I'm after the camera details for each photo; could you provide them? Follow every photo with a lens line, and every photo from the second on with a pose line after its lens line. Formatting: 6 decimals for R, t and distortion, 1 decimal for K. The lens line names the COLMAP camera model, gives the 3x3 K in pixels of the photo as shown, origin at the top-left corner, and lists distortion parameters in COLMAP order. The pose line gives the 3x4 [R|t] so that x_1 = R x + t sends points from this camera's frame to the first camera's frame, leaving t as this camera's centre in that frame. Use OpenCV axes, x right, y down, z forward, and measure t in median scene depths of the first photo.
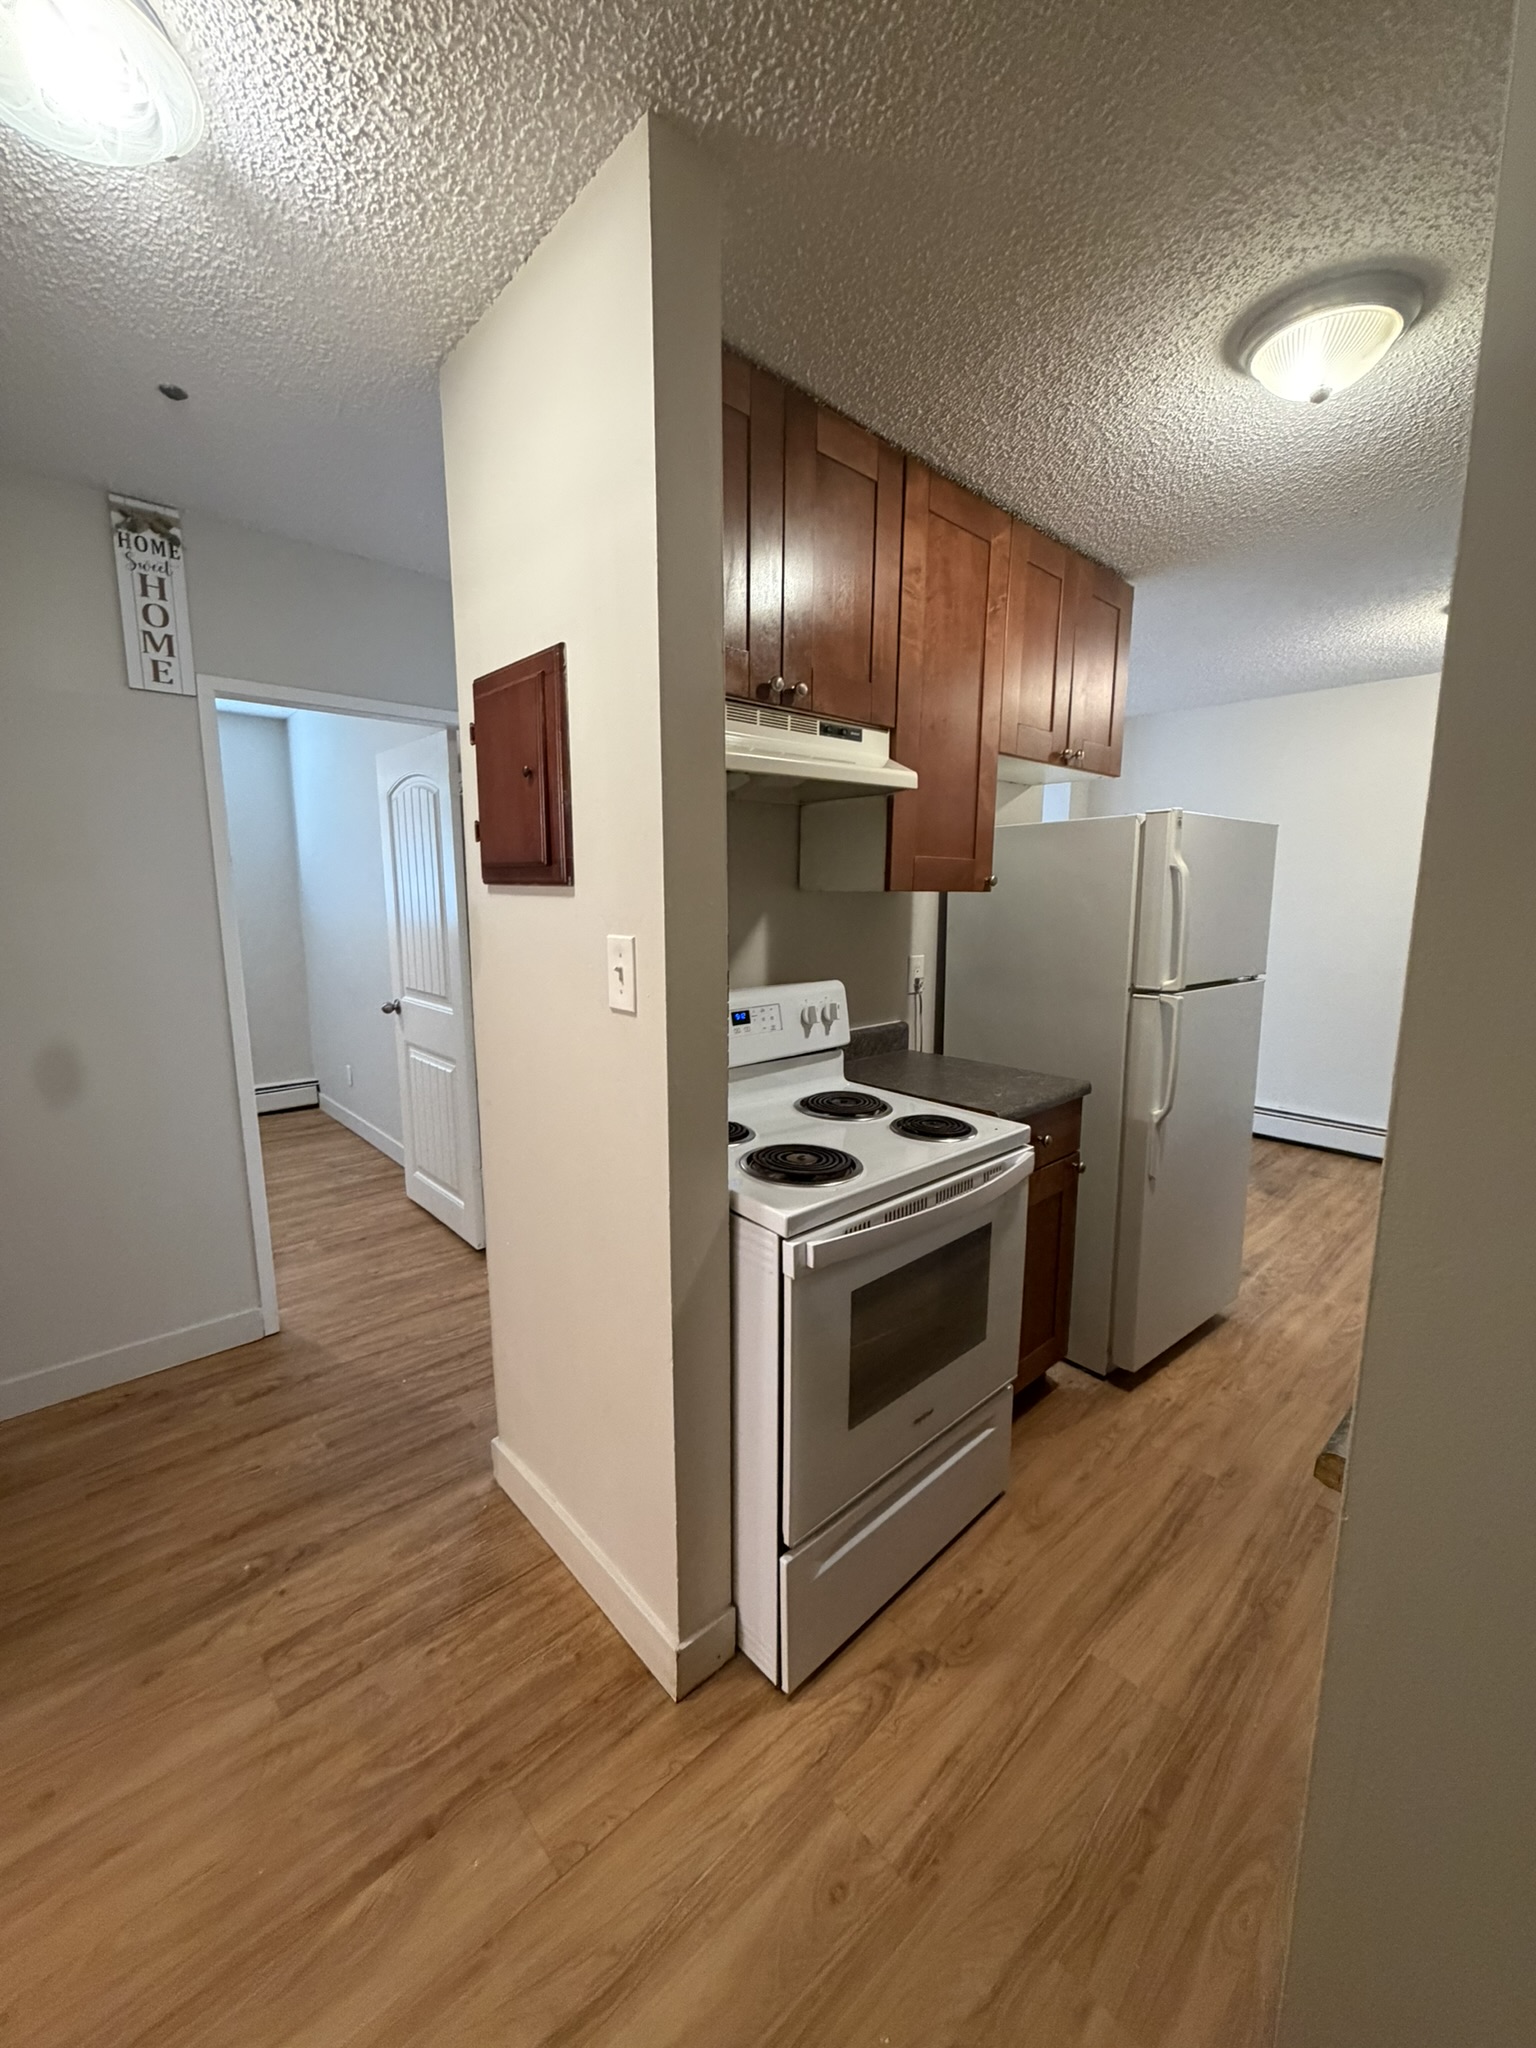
lens RADIAL K [[809.6, 0, 764.7], [0, 809.6, 1023.4], [0, 0, 1]] dist [-0.002575, 0.000876]
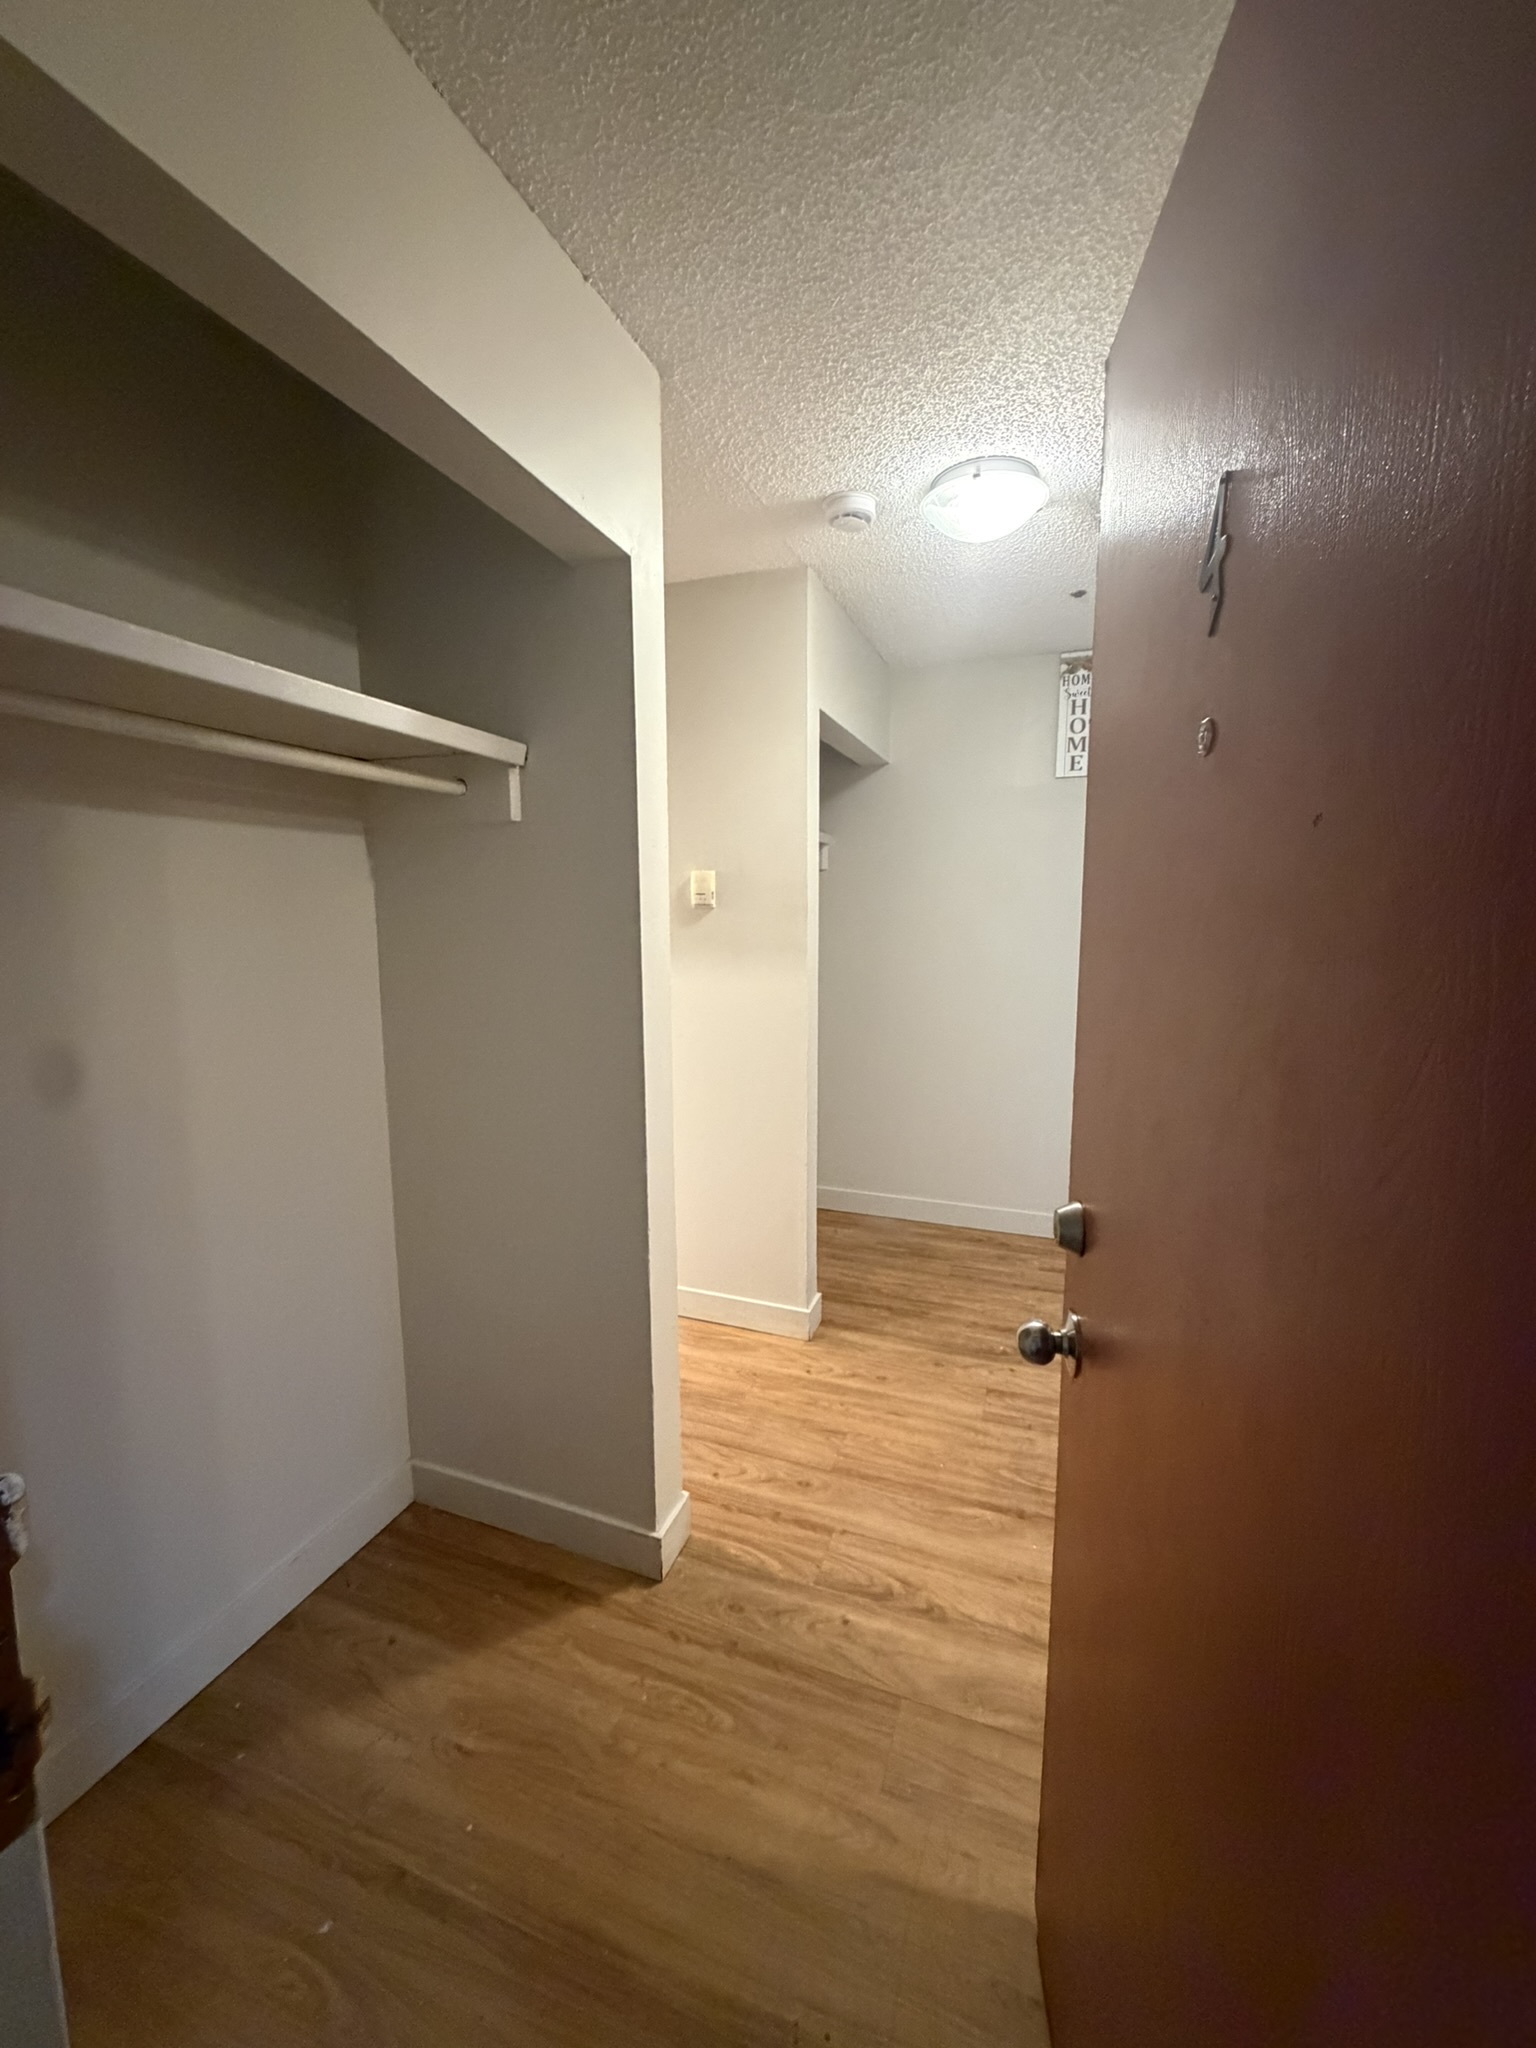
lens RADIAL K [[809.6, 0, 765.4], [0, 809.6, 1018.9], [0, 0, 1]] dist [-0.002575, 0.000876]
pose [[0.453160, 0.110059, -0.884609, 0.474815], [-0.129764, 0.989923, 0.056687, 0.018646], [0.881934, 0.089102, 0.462875, -0.182026]]
